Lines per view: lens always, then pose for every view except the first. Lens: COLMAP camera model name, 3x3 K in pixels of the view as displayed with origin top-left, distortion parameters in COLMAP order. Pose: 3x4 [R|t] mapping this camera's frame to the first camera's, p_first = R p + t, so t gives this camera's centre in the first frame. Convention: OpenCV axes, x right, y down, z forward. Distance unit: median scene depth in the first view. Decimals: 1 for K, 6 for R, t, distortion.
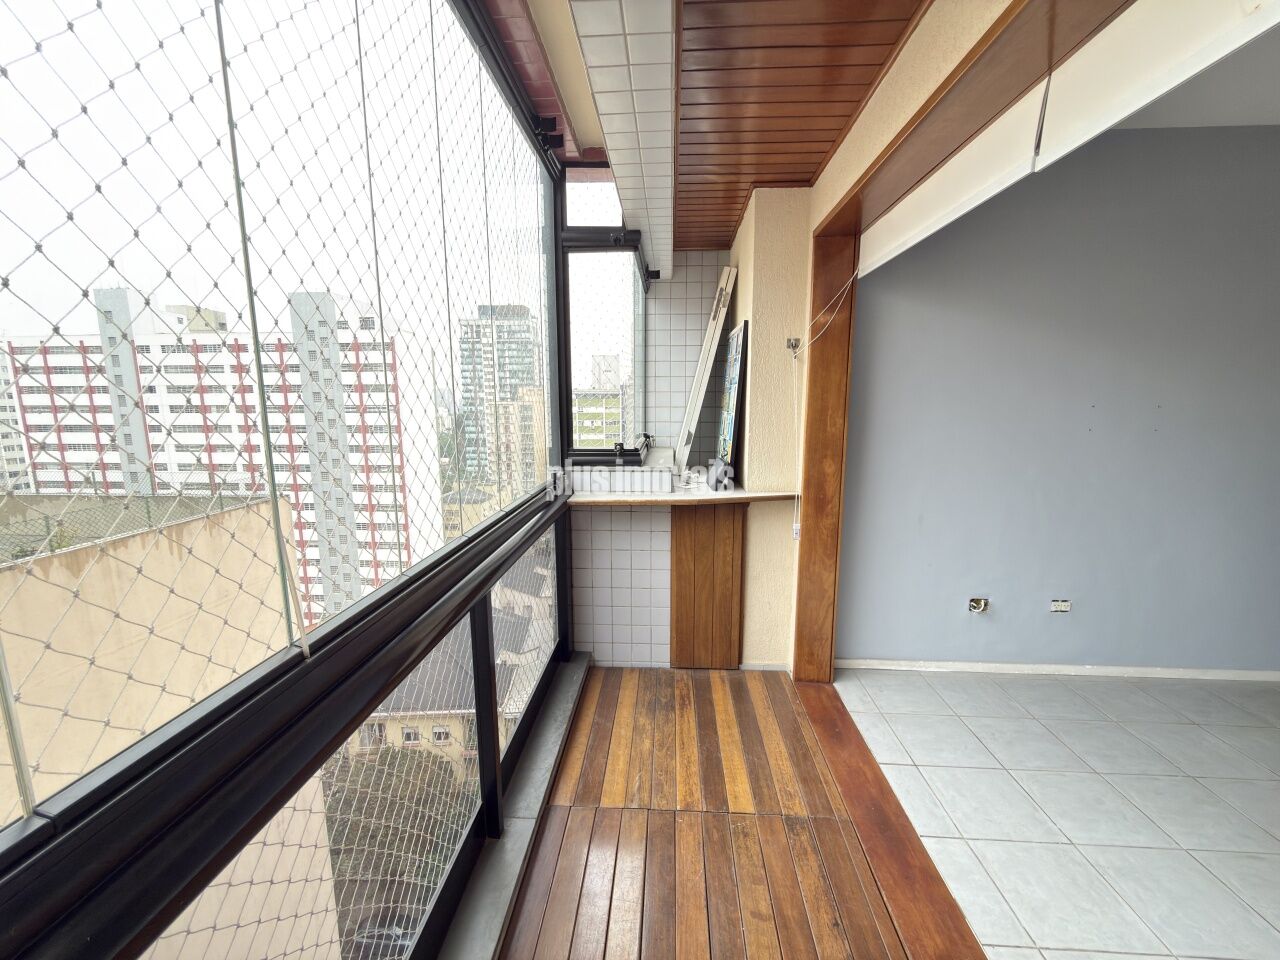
lens RADIAL K [[512.5, 0, 641.2], [0, 512.5, 479.7], [0, 0, 1]] dist [-0.001512, 0.000434]
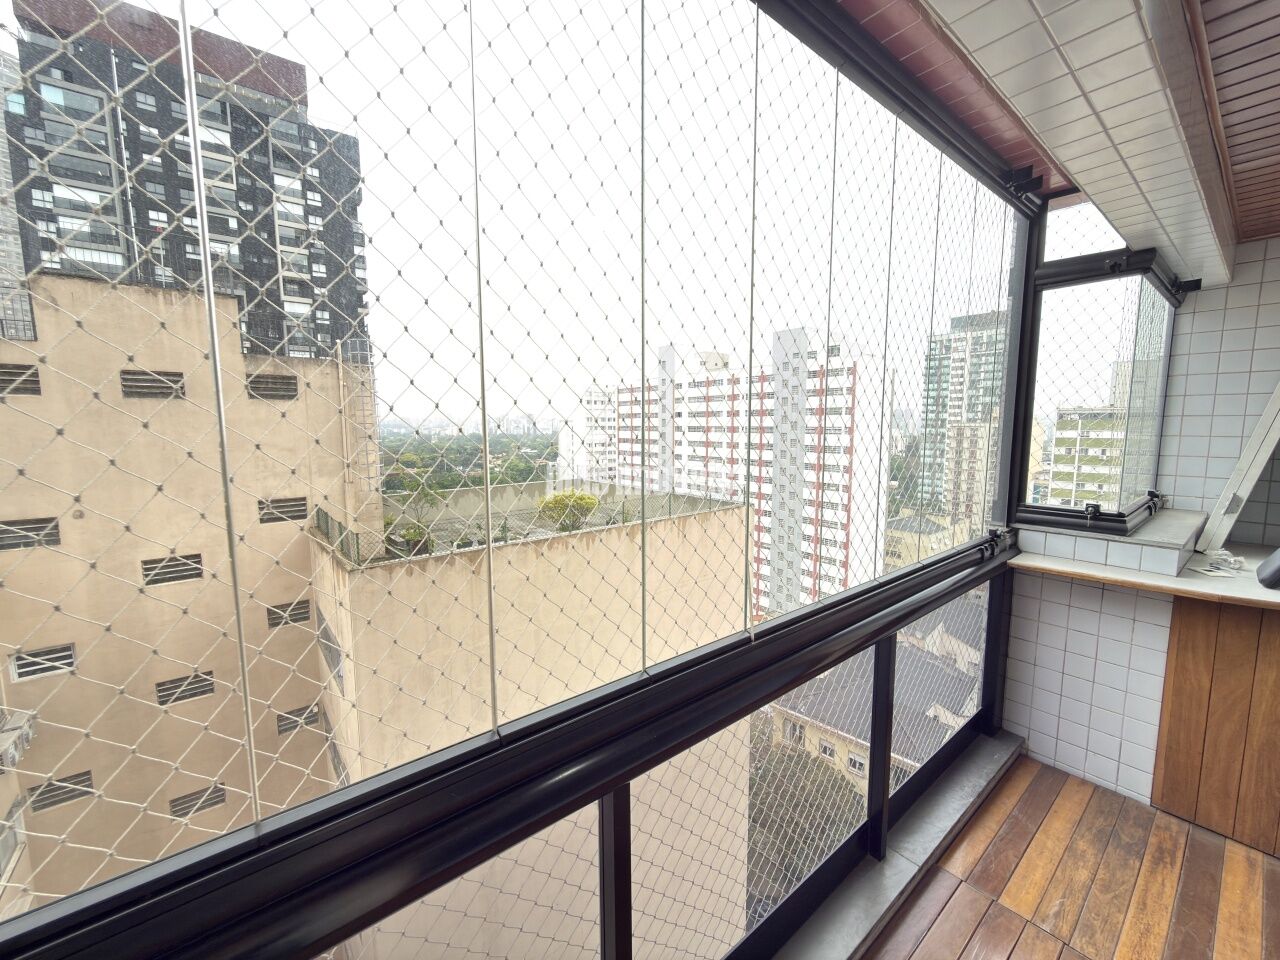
lens RADIAL K [[512.5, 0, 641.2], [0, 512.5, 479.7], [0, 0, 1]] dist [-0.001512, 0.000434]
pose [[0.675341, 0.083221, -0.732795, 0.065688], [-0.112811, 0.993577, 0.008870, -0.034739], [0.728827, 0.076677, 0.680391, -0.102827]]
